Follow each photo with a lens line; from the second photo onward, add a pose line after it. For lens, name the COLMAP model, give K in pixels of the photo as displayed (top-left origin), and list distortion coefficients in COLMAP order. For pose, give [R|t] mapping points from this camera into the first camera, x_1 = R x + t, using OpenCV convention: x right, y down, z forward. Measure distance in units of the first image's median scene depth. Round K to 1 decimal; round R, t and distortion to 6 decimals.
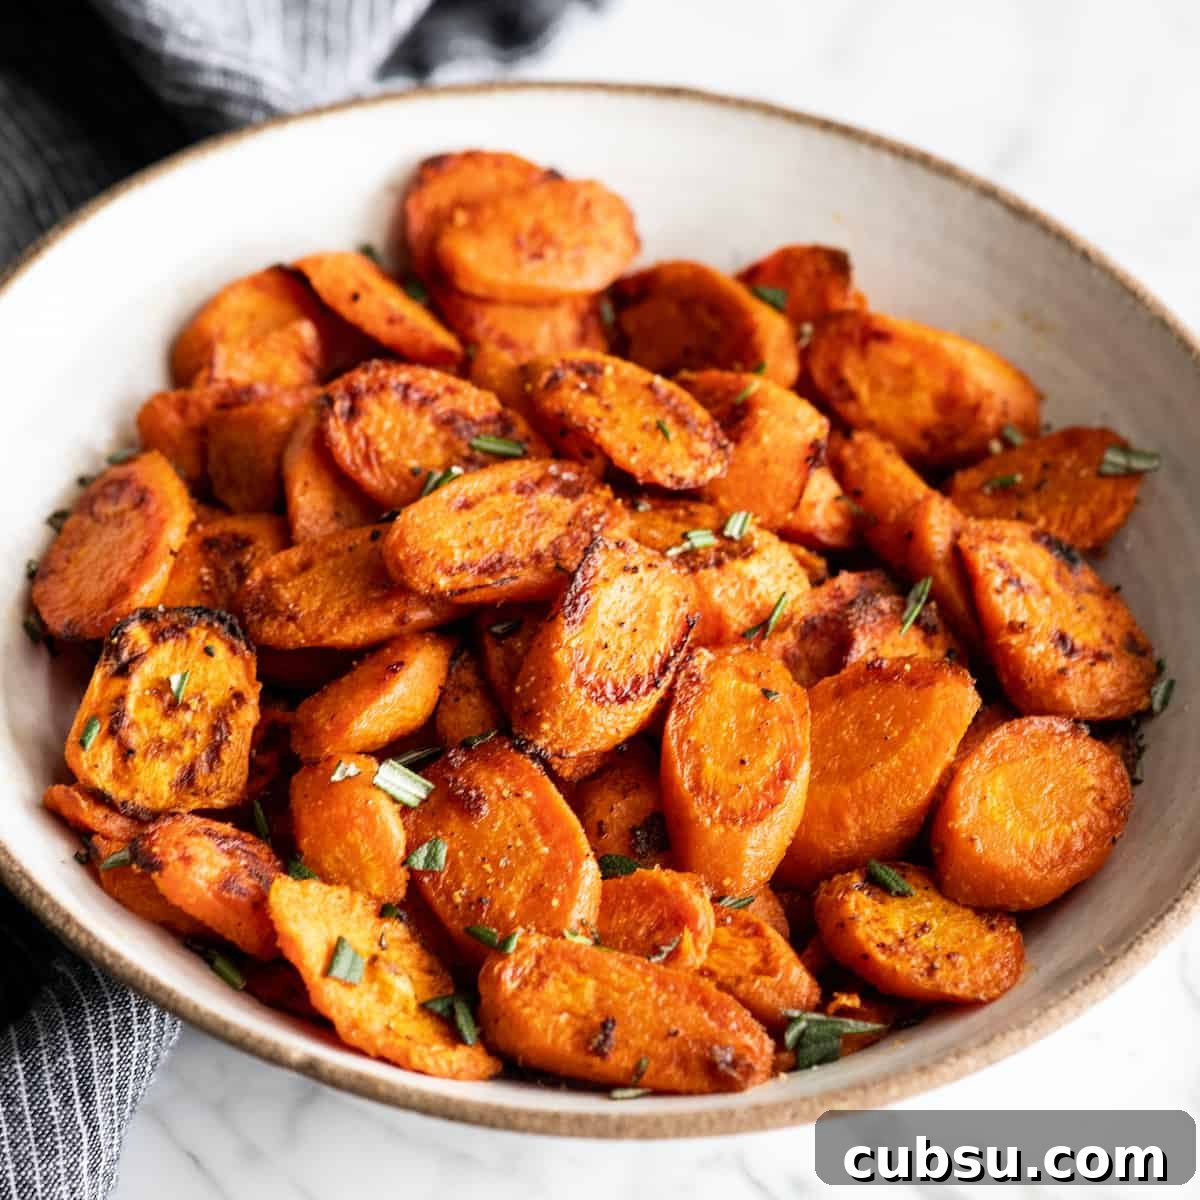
lens RADIAL K [[6639.9, 0, 600.0], [0, 6639.9, 600.0], [0, 0, 1]] dist [0.023186, -11.174469]
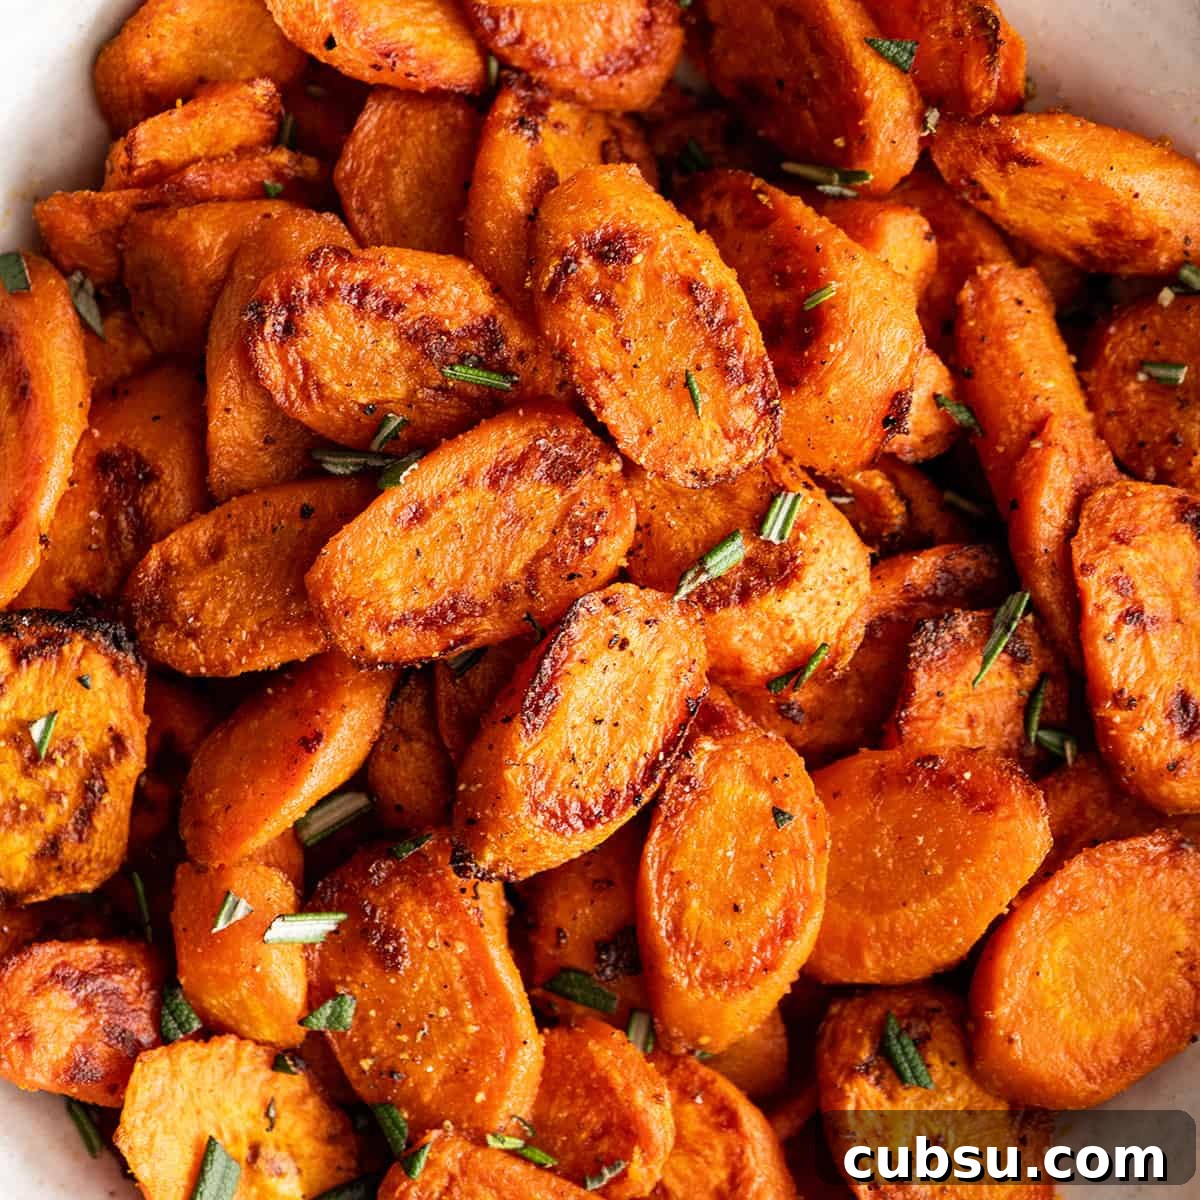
lens RADIAL K [[6639.9, 0, 600.0], [0, 6639.9, 600.0], [0, 0, 1]] dist [0.023186, -11.174469]
pose [[0.986857, 0.121082, -0.107020, 0.085464], [-0.010510, 0.708948, 0.705183, -0.558711], [0.161256, -0.694789, 0.700903, 0.463743]]
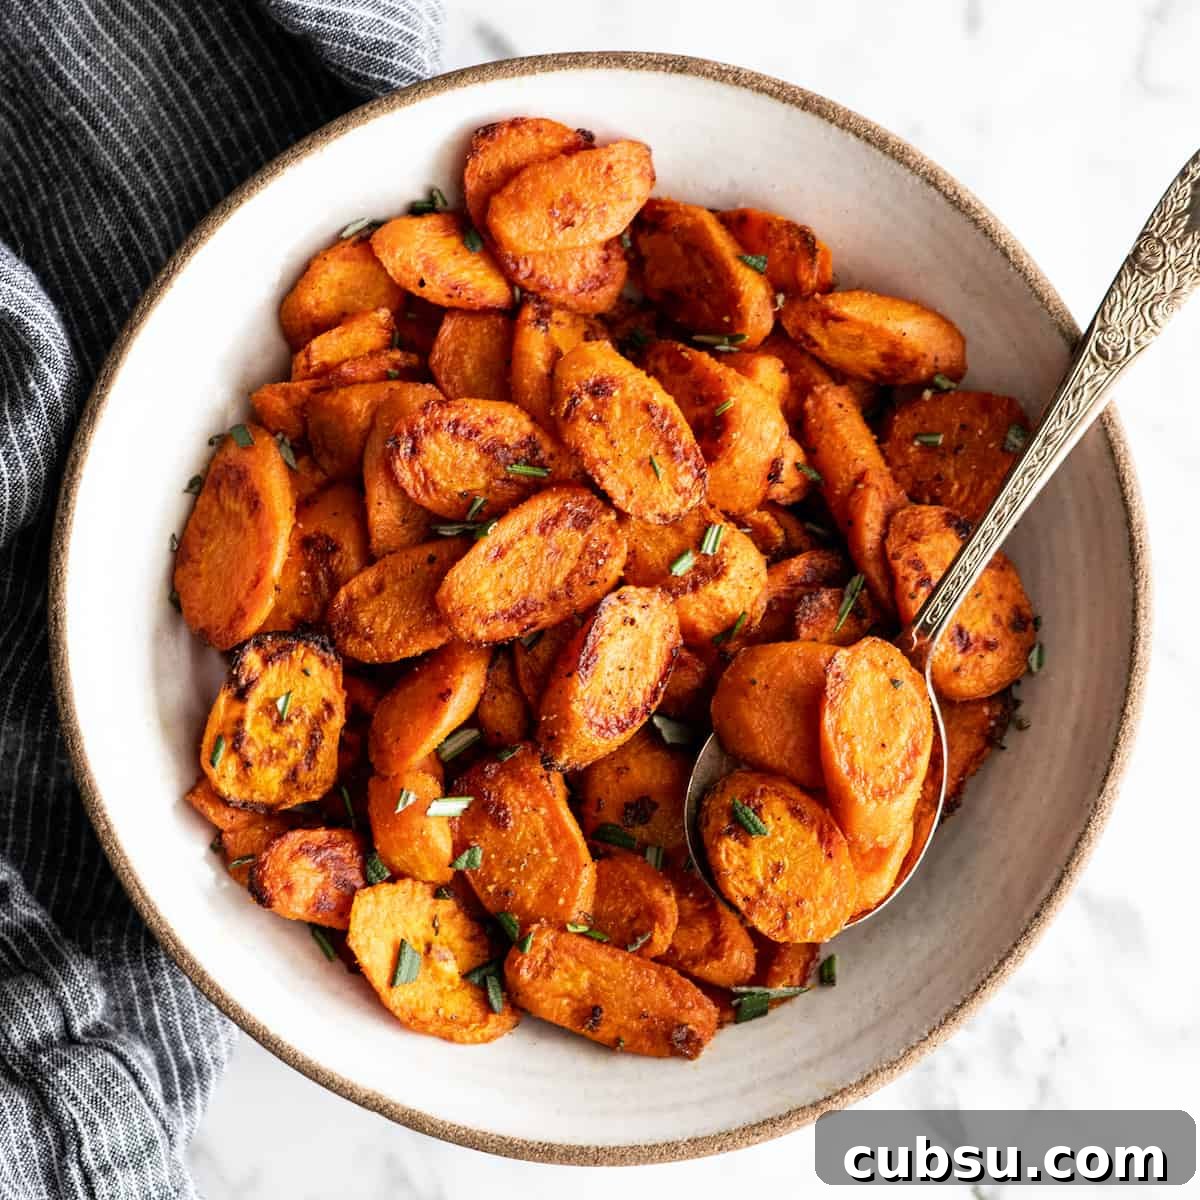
lens RADIAL K [[6639.9, 0, 600.0], [0, 6639.9, 600.0], [0, 0, 1]] dist [0.023186, -11.174469]
pose [[0.996899, 0.032592, -0.071623, 0.094508], [0.021604, 0.761857, 0.647385, -0.863191], [0.075666, -0.646925, 0.758790, 0.006933]]
